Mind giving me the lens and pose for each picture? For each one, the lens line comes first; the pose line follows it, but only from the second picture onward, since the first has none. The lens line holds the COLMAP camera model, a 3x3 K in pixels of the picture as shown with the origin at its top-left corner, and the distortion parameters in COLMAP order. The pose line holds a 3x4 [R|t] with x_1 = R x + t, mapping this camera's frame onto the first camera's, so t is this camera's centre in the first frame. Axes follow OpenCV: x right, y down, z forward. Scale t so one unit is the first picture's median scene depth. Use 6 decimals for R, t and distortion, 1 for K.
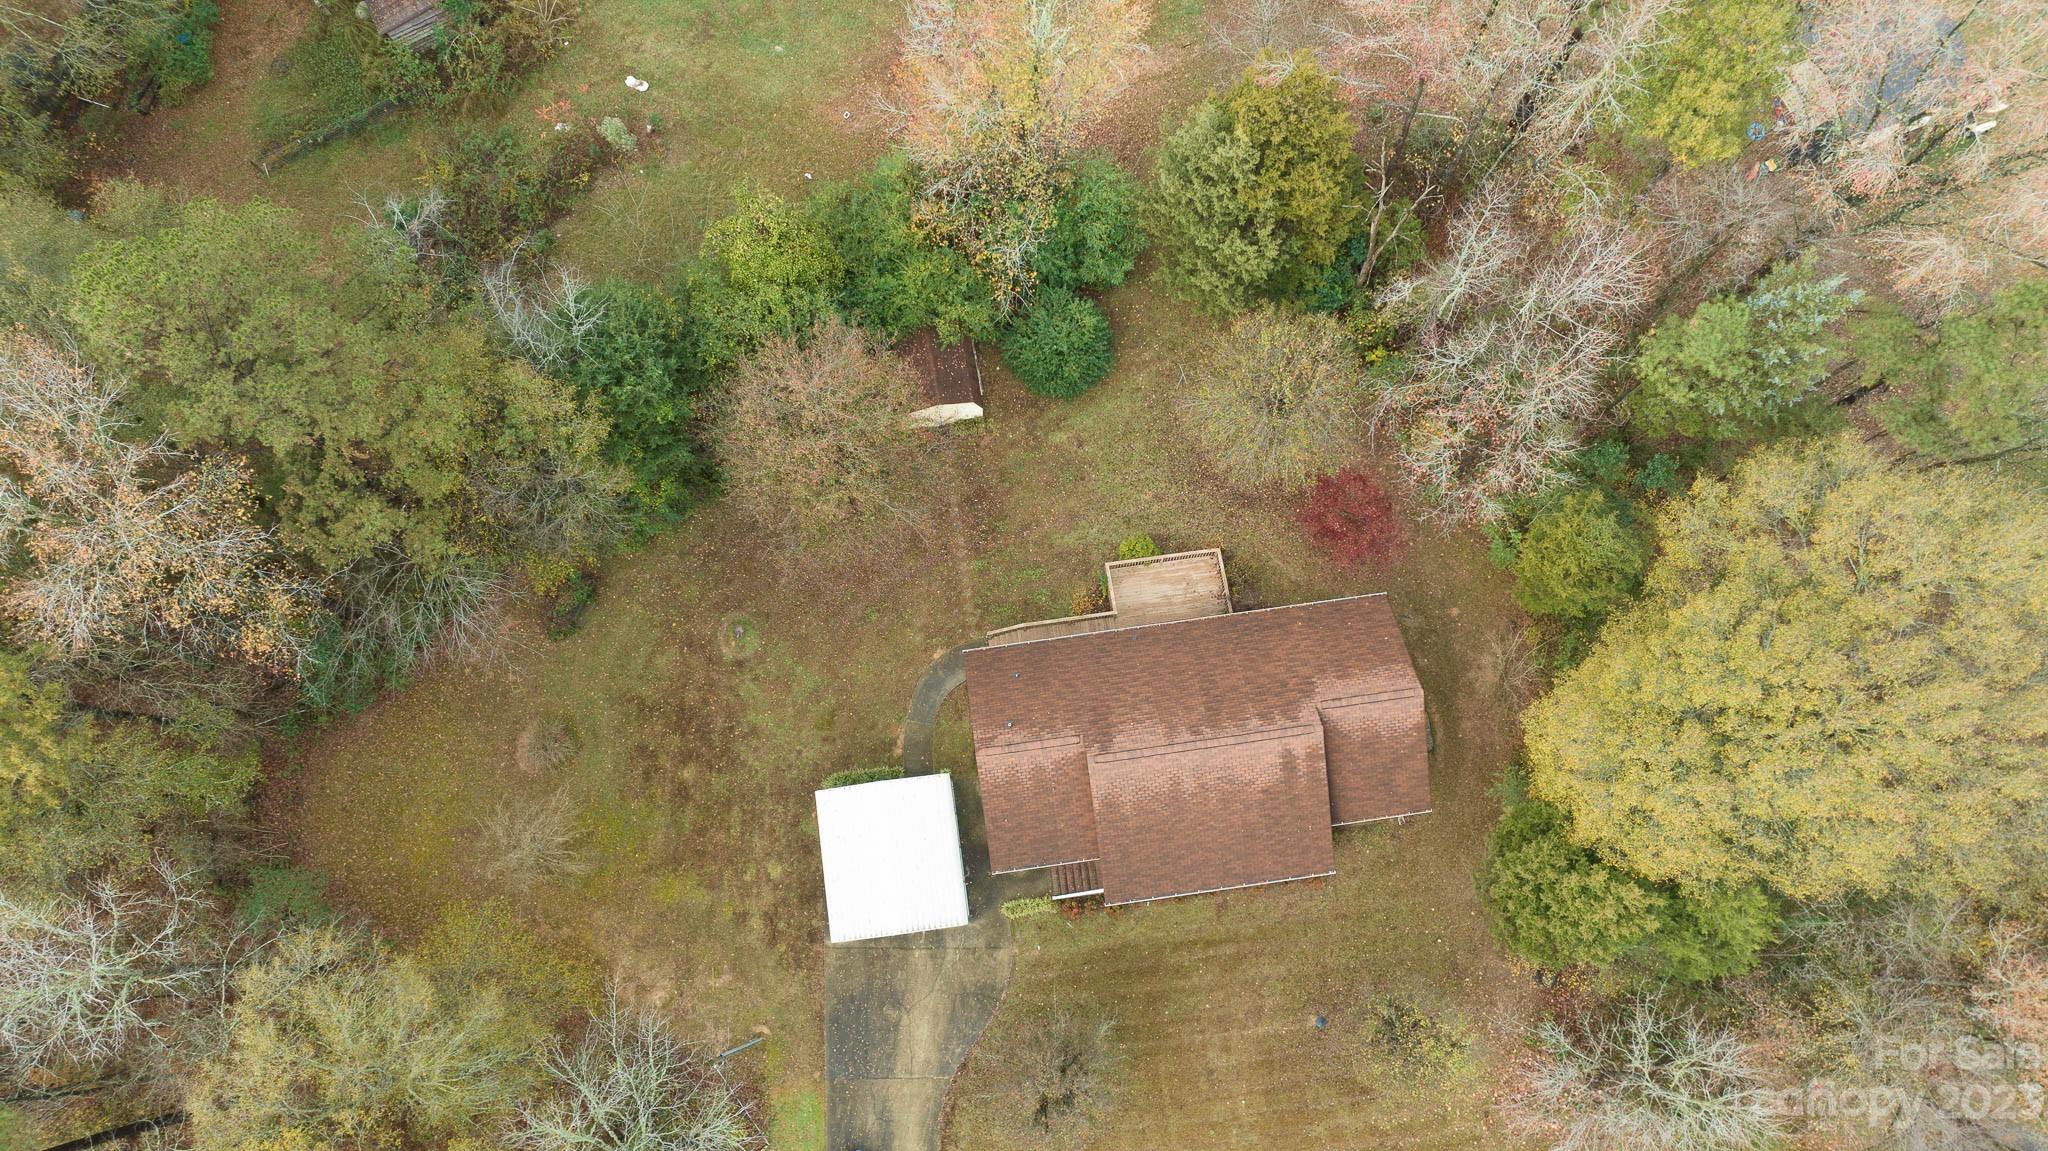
lens RADIAL K [[1439.4, 0, 1024.0], [0, 1439.4, 575.5], [0, 0, 1]] dist [-0.019057, 0.001871]
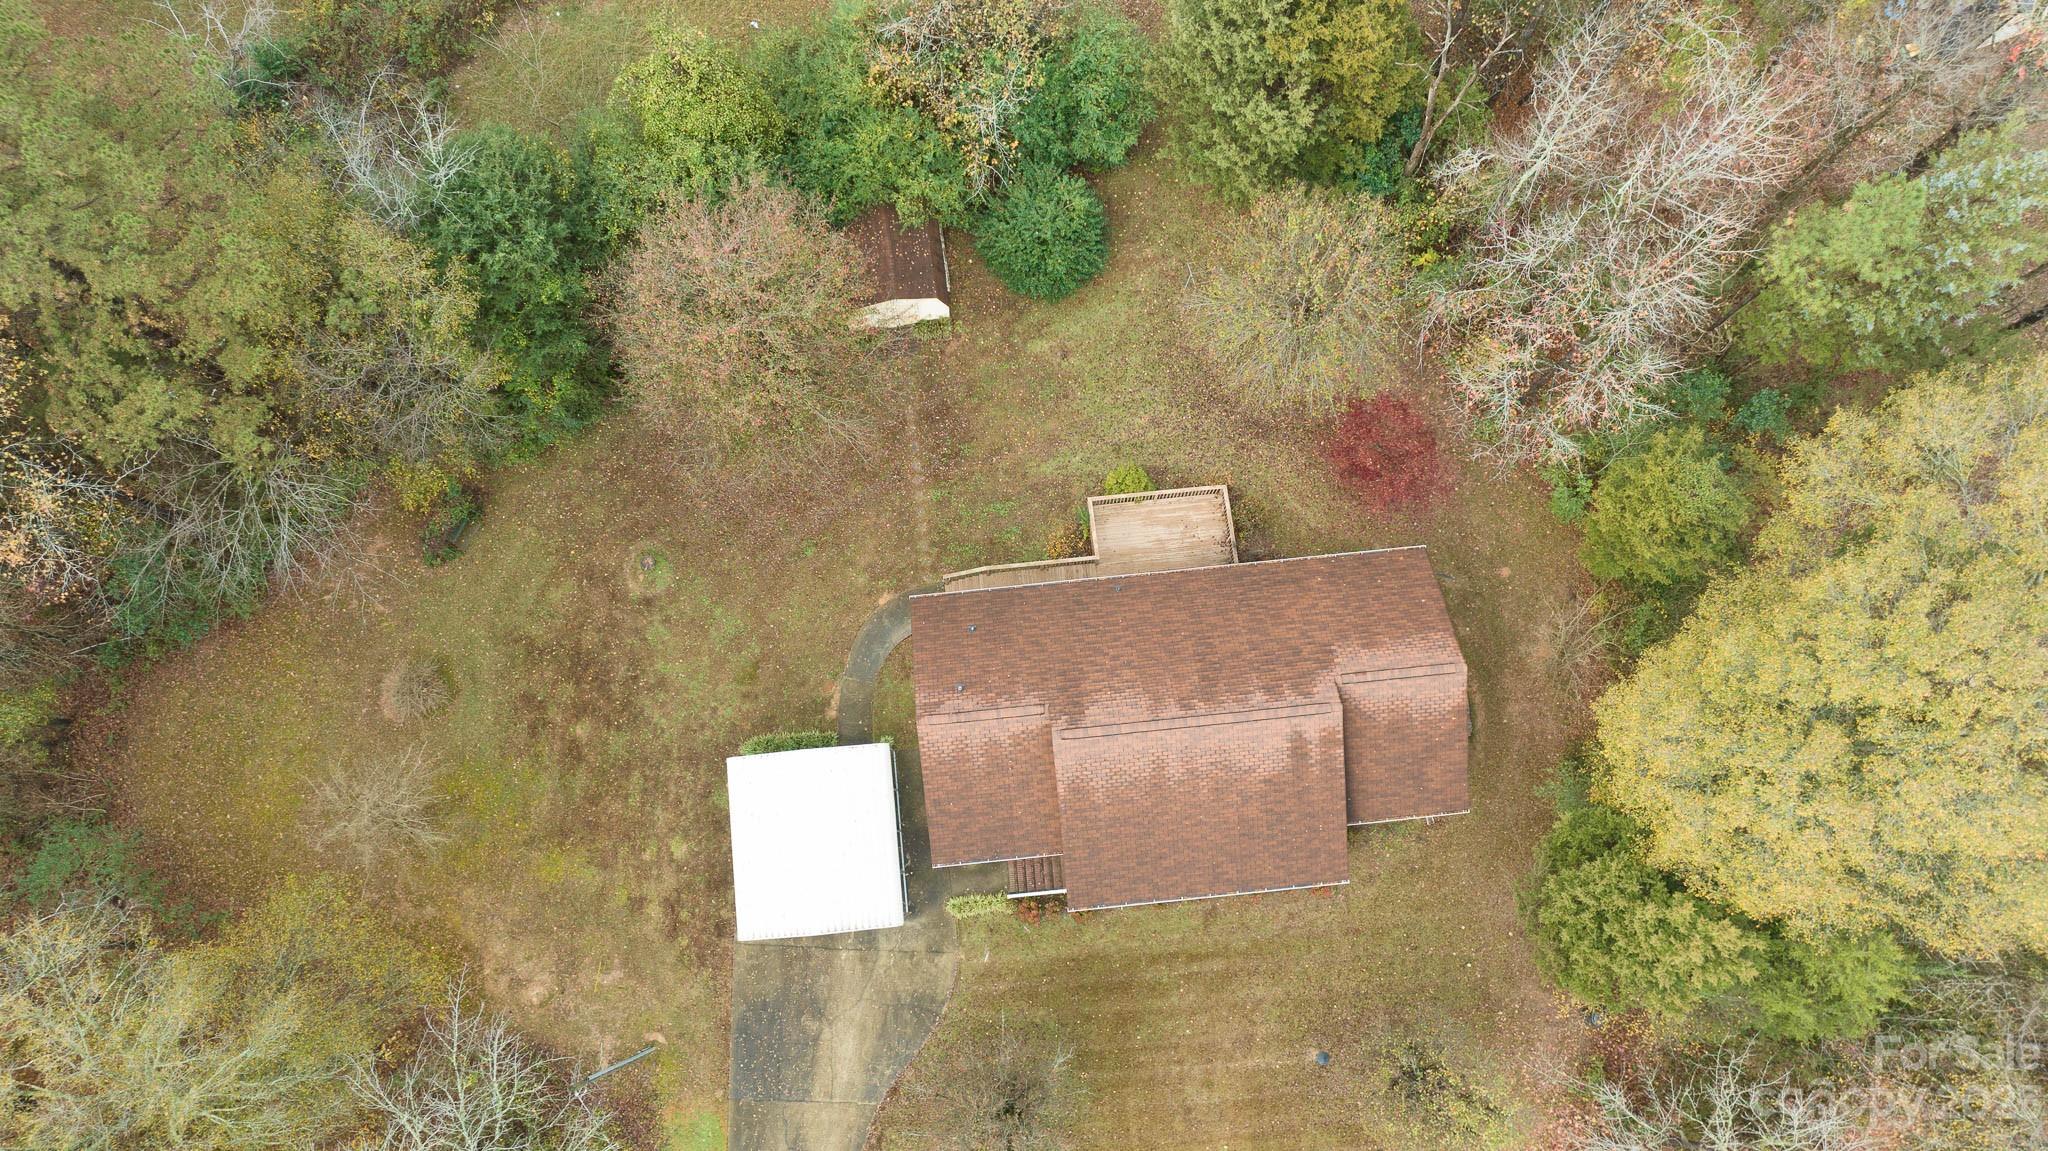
lens RADIAL K [[1439.4, 0, 1024.0], [0, 1439.4, 575.5], [0, 0, 1]] dist [-0.019057, 0.001871]
pose [[0.999254, 0.038055, -0.006622, 0.028564], [-0.037809, 0.998710, 0.033897, 0.010059], [0.007904, -0.033621, 0.999403, 0.177078]]
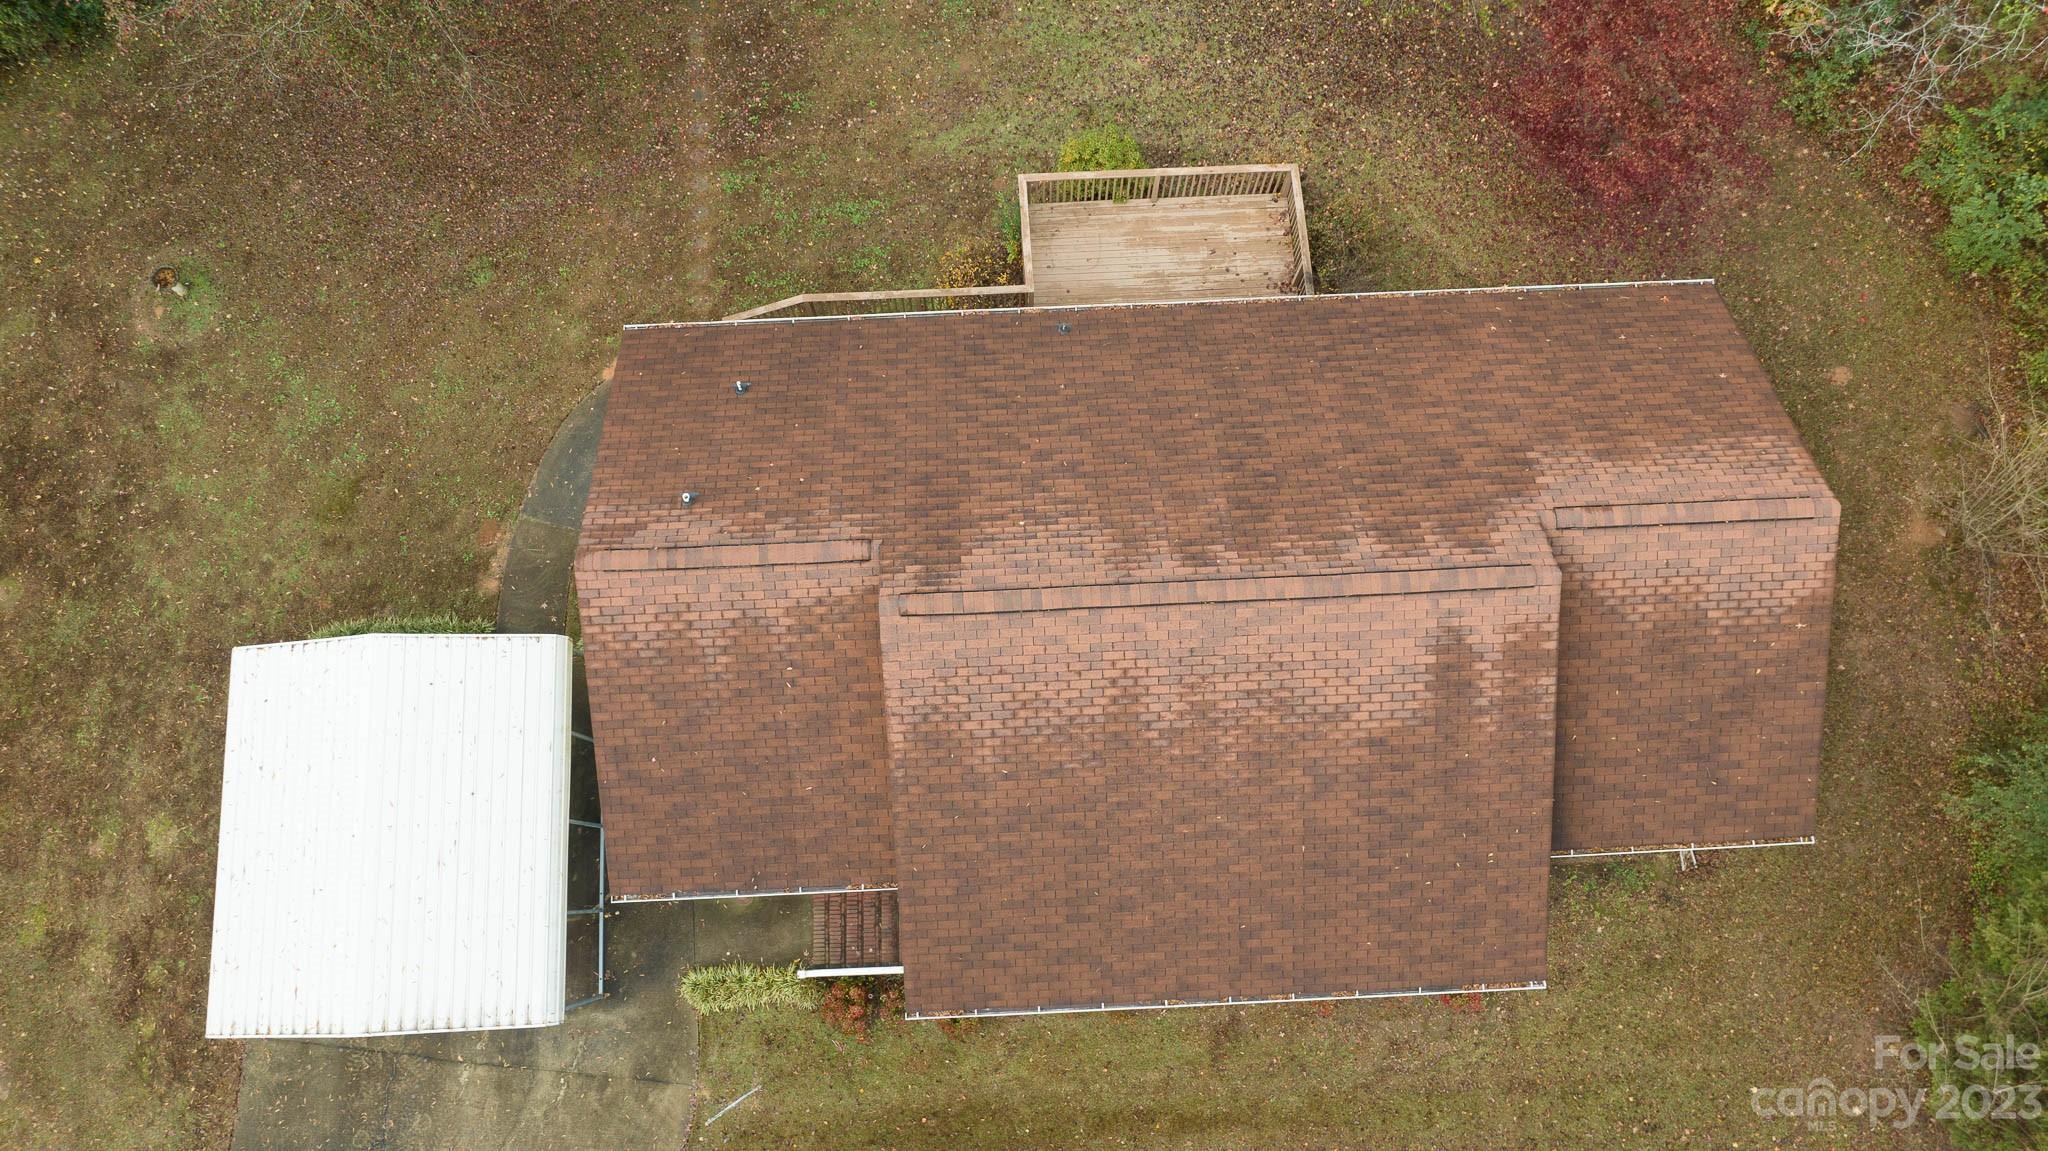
lens RADIAL K [[1439.4, 0, 1024.0], [0, 1439.4, 575.5], [0, 0, 1]] dist [-0.019057, 0.001871]
pose [[0.995819, 0.088951, -0.020814, 0.081458], [-0.088967, 0.996035, 0.000157, 0.112141], [0.020746, 0.001696, 0.999783, 0.619449]]
